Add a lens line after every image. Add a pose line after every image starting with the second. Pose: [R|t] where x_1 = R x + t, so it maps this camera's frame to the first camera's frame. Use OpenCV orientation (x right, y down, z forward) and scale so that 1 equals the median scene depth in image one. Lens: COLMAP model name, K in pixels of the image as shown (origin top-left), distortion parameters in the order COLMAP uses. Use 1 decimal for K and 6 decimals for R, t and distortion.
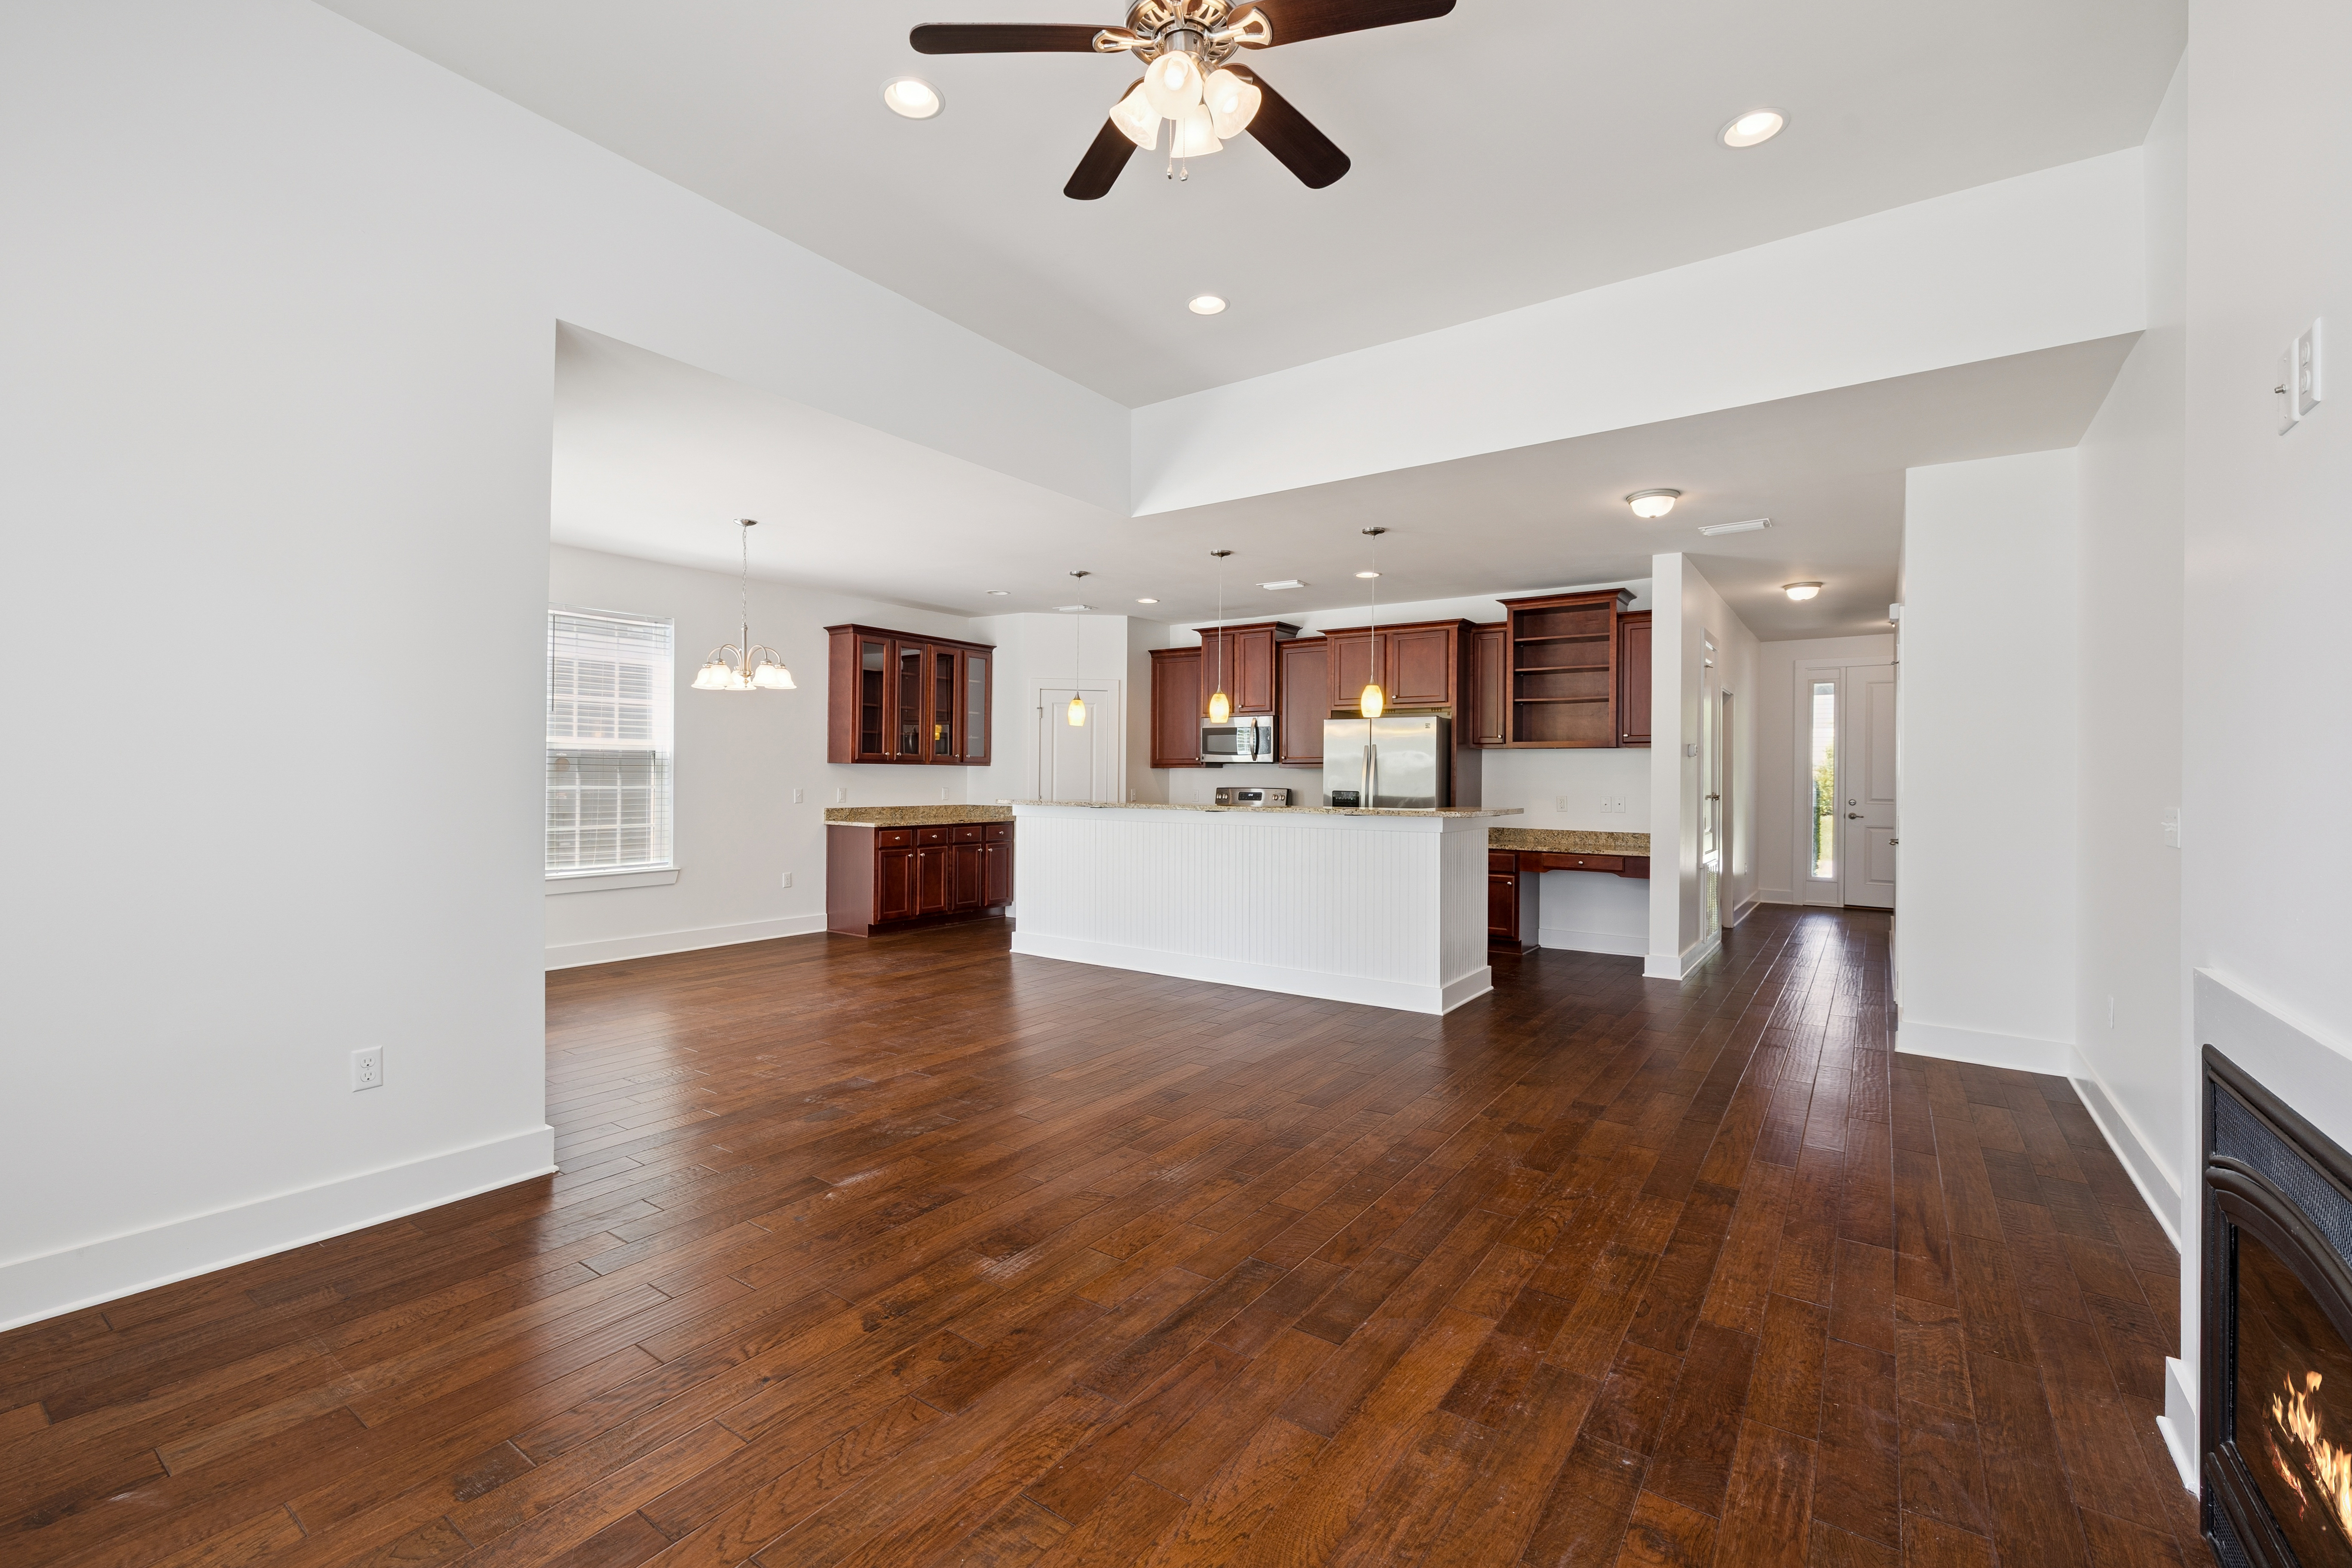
lens RADIAL K [[993.3, 0, 1174.1], [0, 993.3, 774.0], [0, 0, 1]] dist [0.000883, 0.000025]
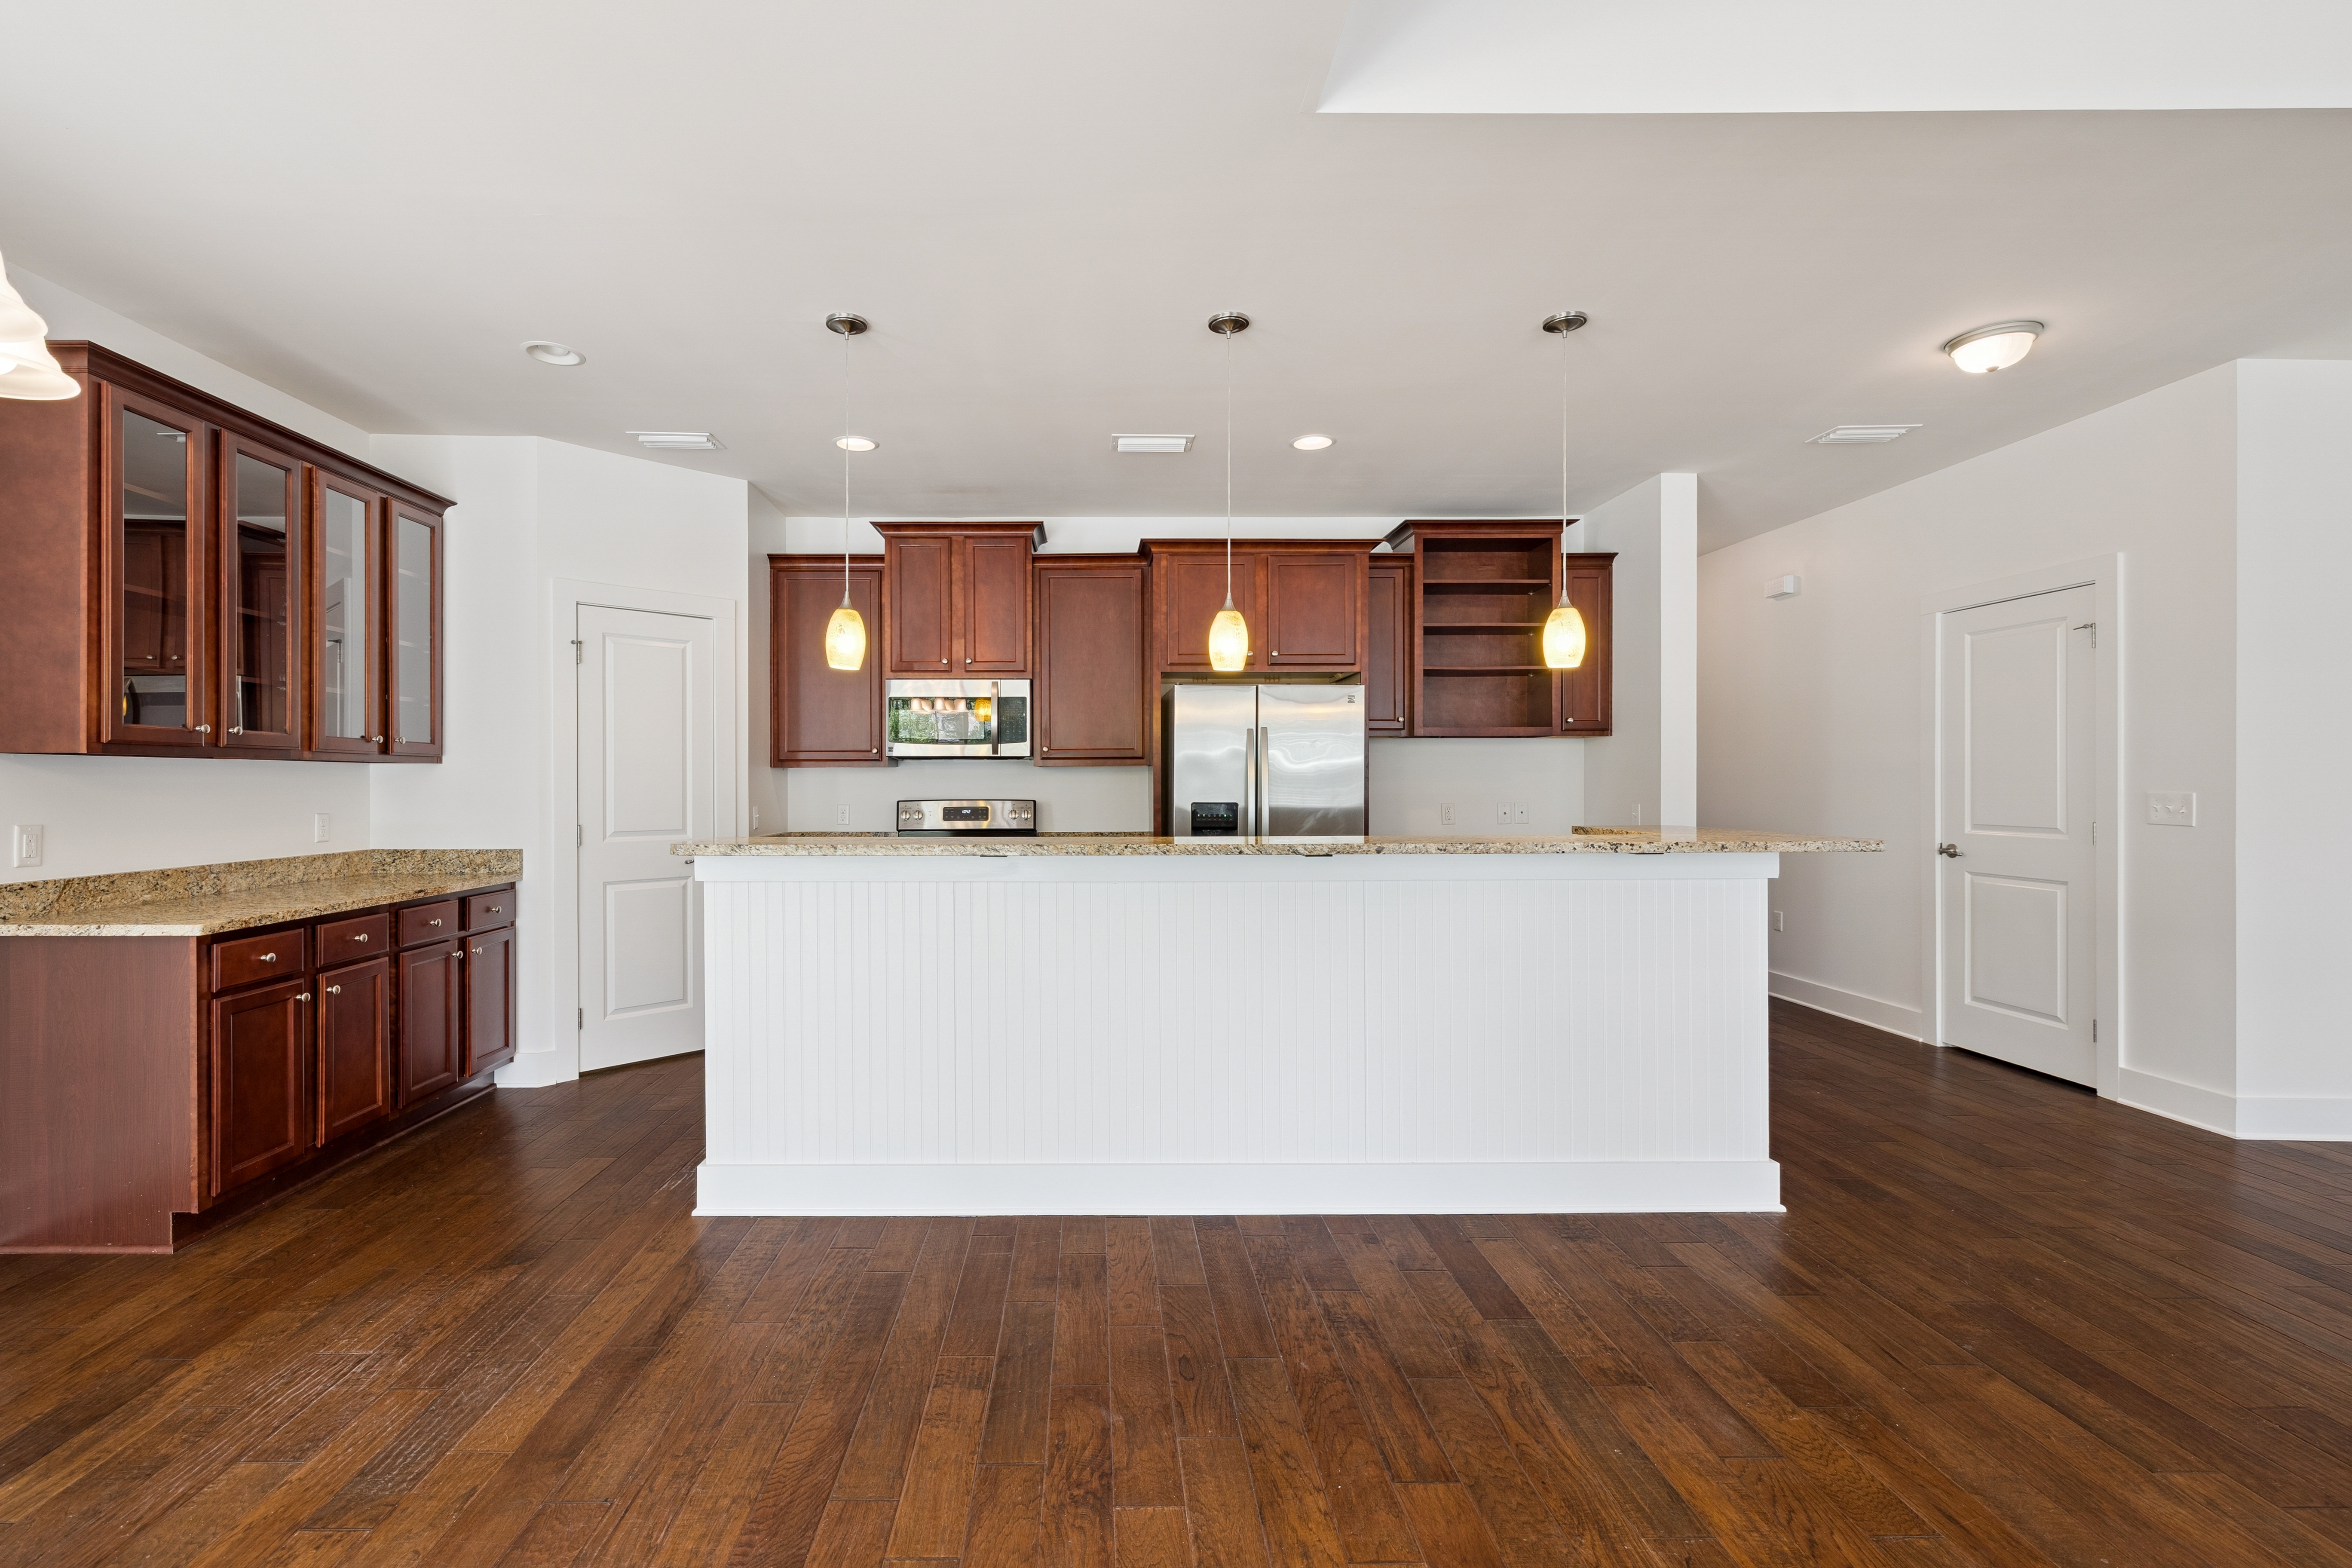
lens RADIAL K [[1024.5, 0, 1091.0], [0, 1024.5, 784.6], [0, 0, 1]] dist [0.001755, -0.000143]
pose [[0.817065, -0.011725, 0.576427, -0.246657], [0.007698, 0.999926, 0.009429, -0.000469], [-0.576495, -0.003267, 0.817094, 0.511301]]
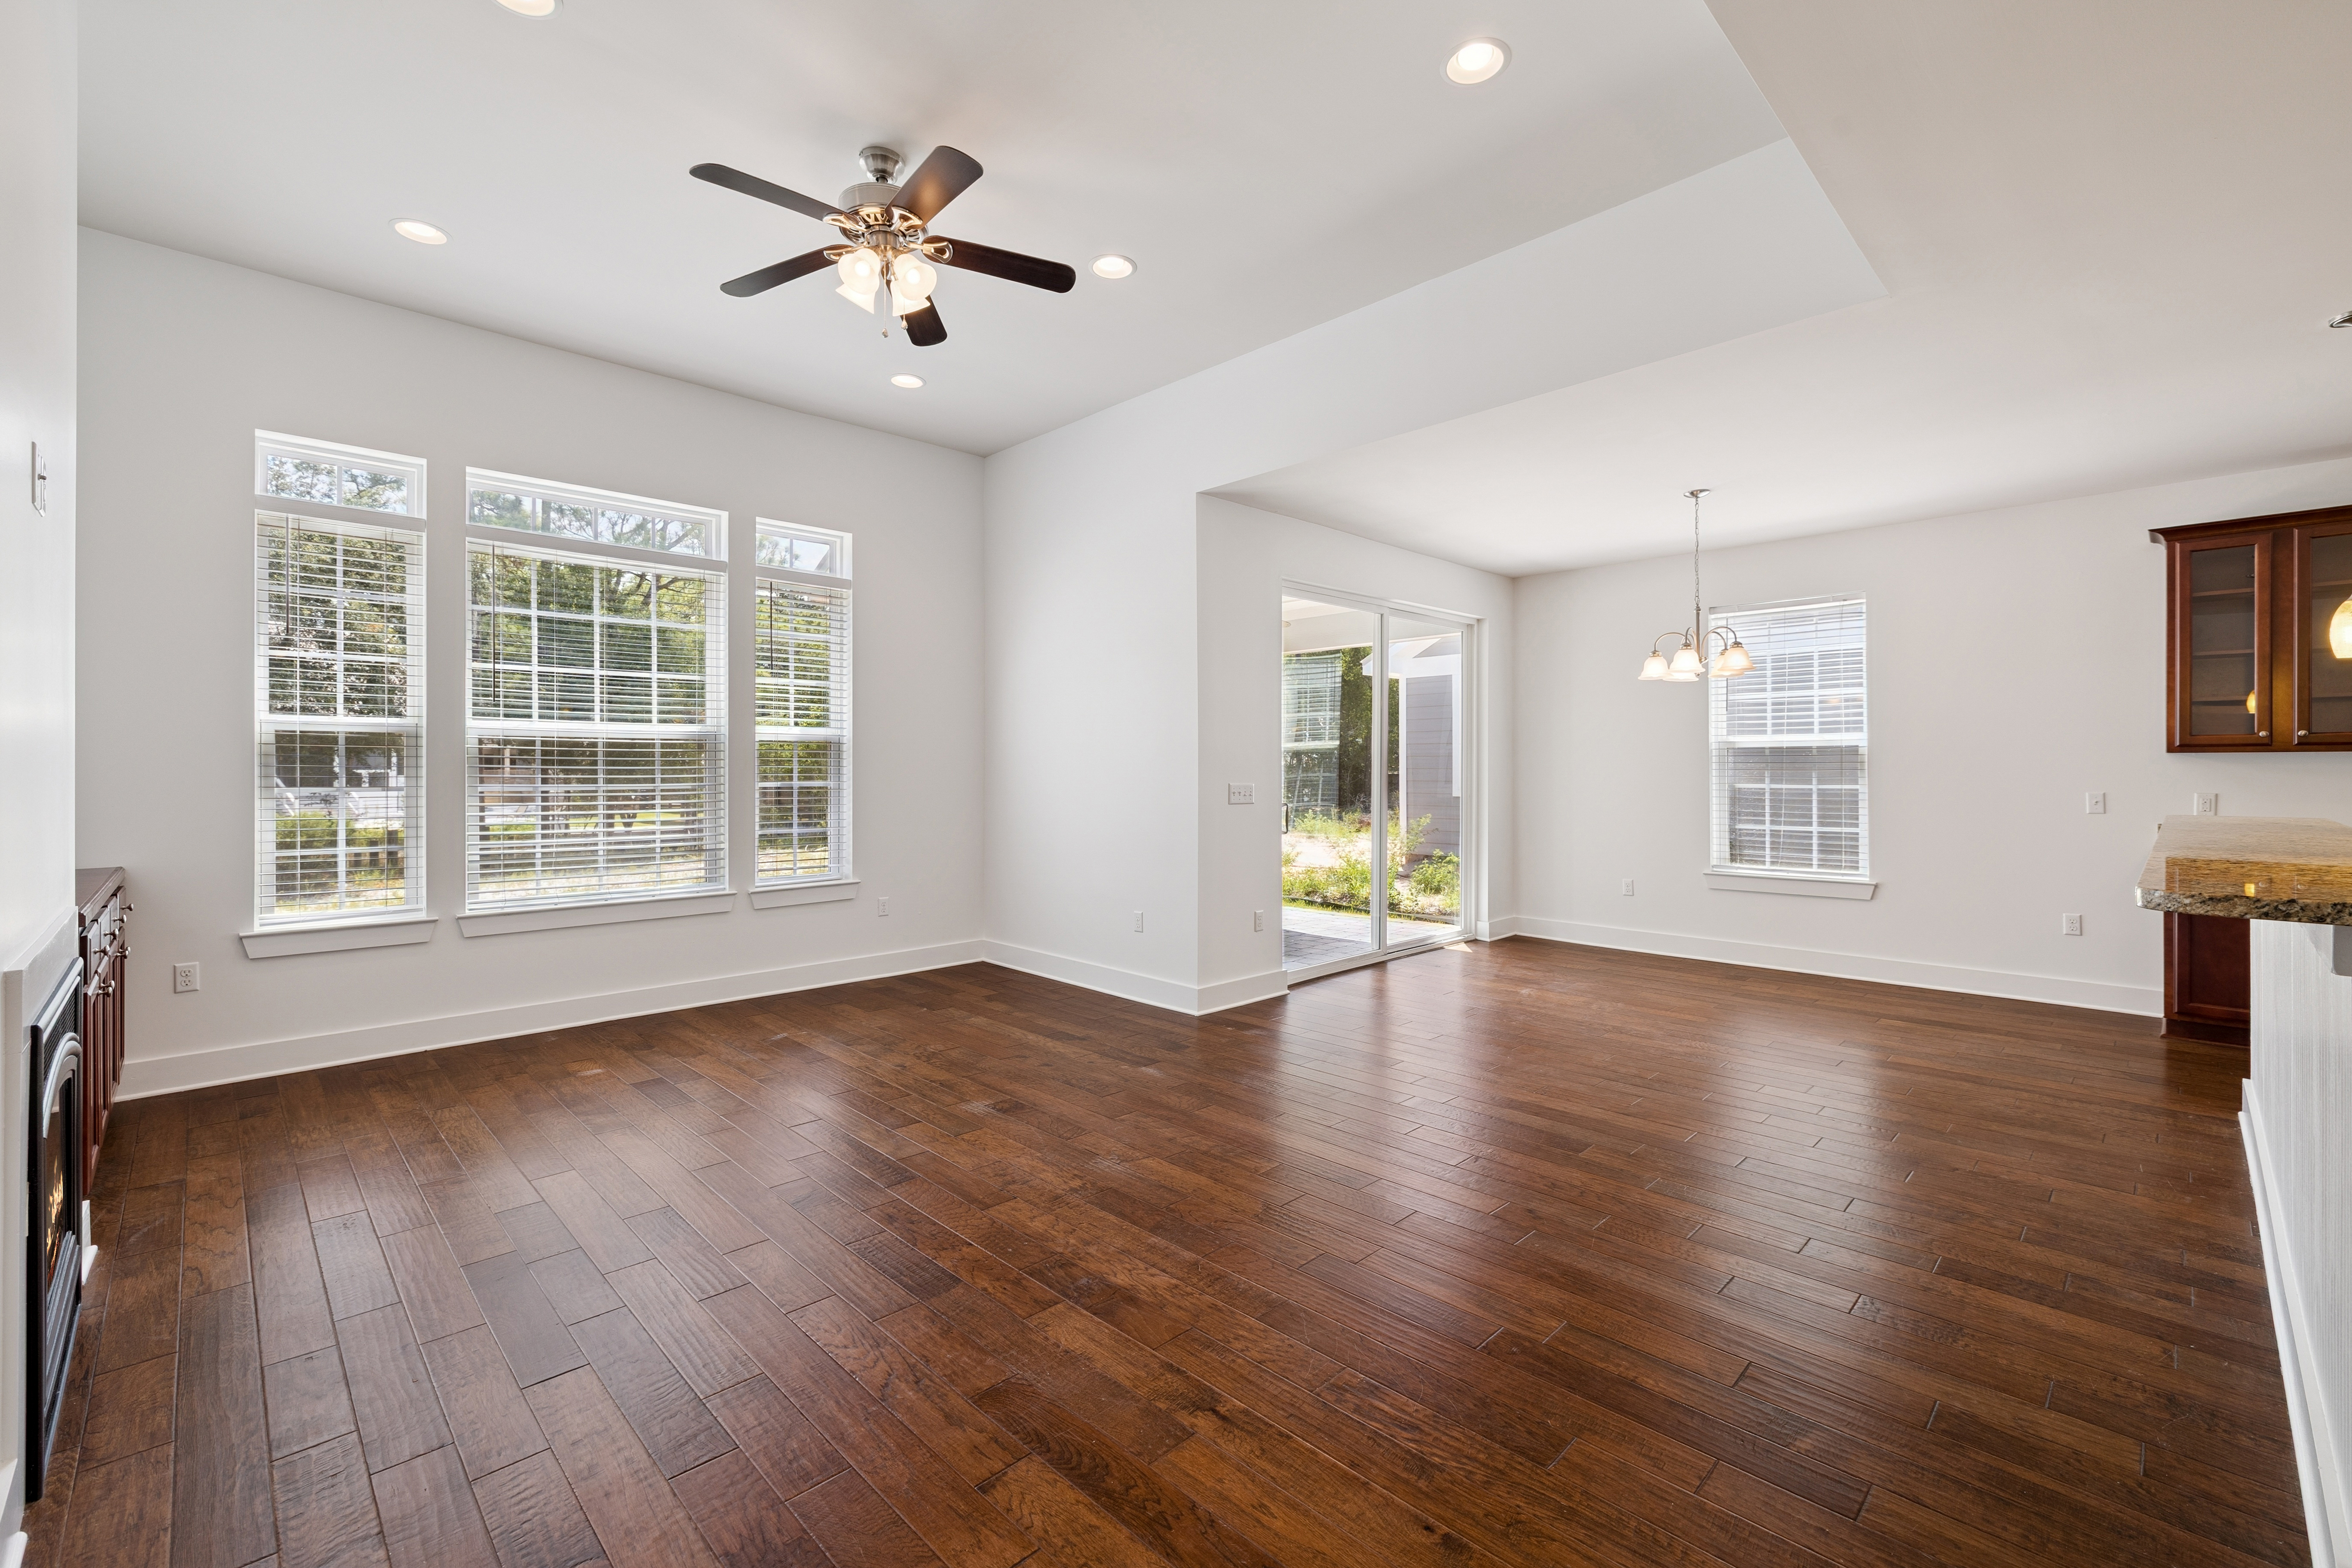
lens RADIAL K [[993.3, 0, 1174.1], [0, 993.3, 774.0], [0, 0, 1]] dist [0.000883, 0.000025]
pose [[-0.178411, -0.004580, -0.983945, 0.395299], [0.001422, 0.999987, -0.004912, 0.004637], [0.983955, -0.002276, -0.178403, 0.502620]]
